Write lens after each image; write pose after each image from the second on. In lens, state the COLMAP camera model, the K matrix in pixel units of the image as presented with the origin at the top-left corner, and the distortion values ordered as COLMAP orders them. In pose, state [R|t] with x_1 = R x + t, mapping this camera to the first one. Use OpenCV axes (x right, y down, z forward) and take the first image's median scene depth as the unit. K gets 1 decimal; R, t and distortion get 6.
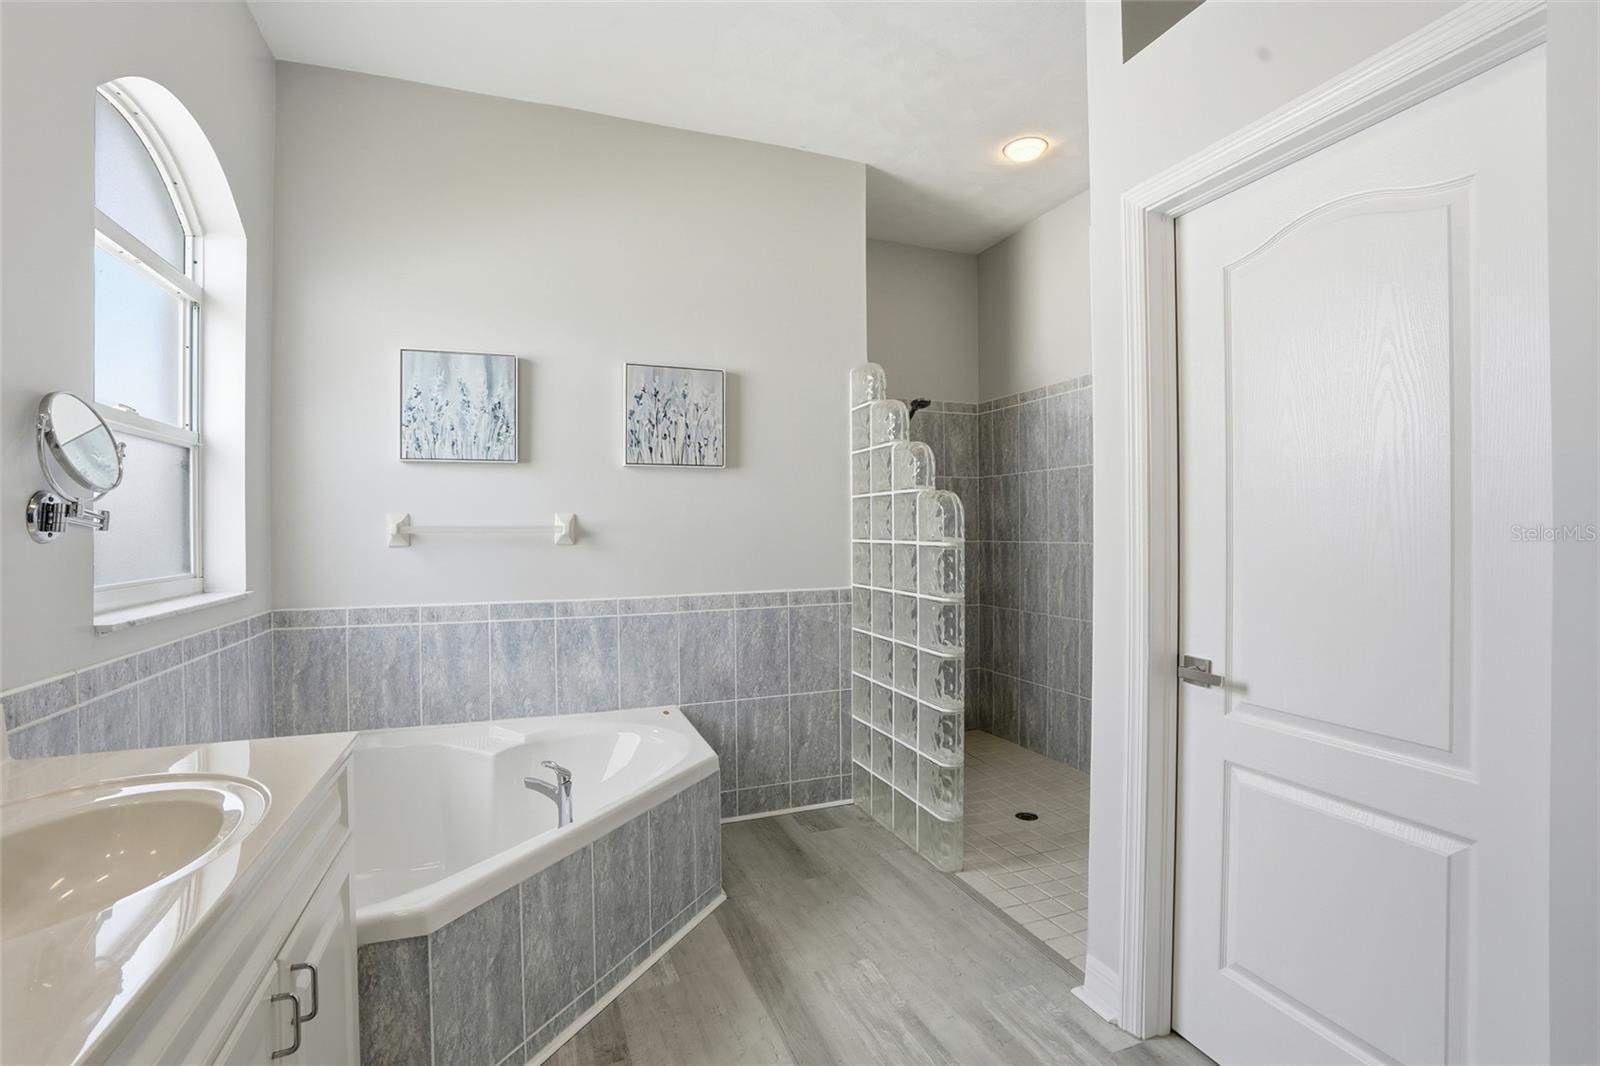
lens RADIAL K [[742.0, 0, 805.6], [0, 742.0, 530.5], [0, 0, 1]] dist [-0.070825, 0.027149]
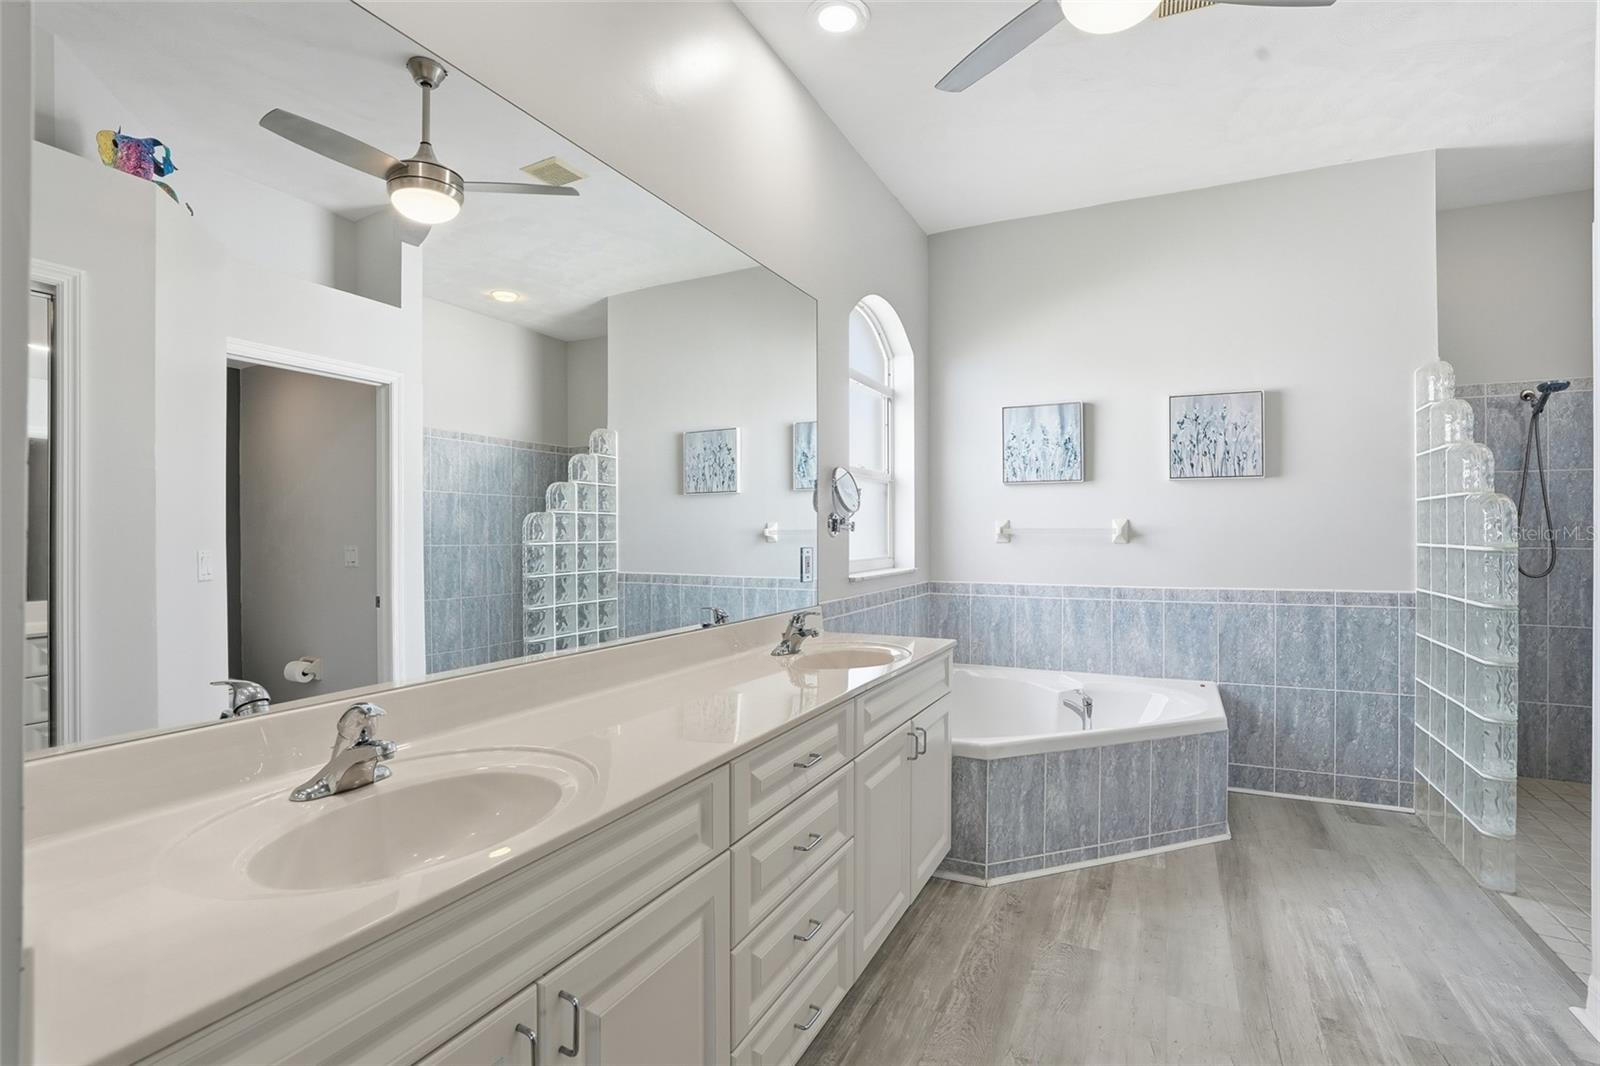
lens RADIAL K [[742.0, 0, 805.6], [0, 742.0, 530.5], [0, 0, 1]] dist [-0.070825, 0.027149]
pose [[0.676785, 0.004986, -0.736164, 0.250834], [-0.004698, 0.999986, 0.002454, -0.003675], [0.736165, 0.001798, 0.676799, -0.279213]]
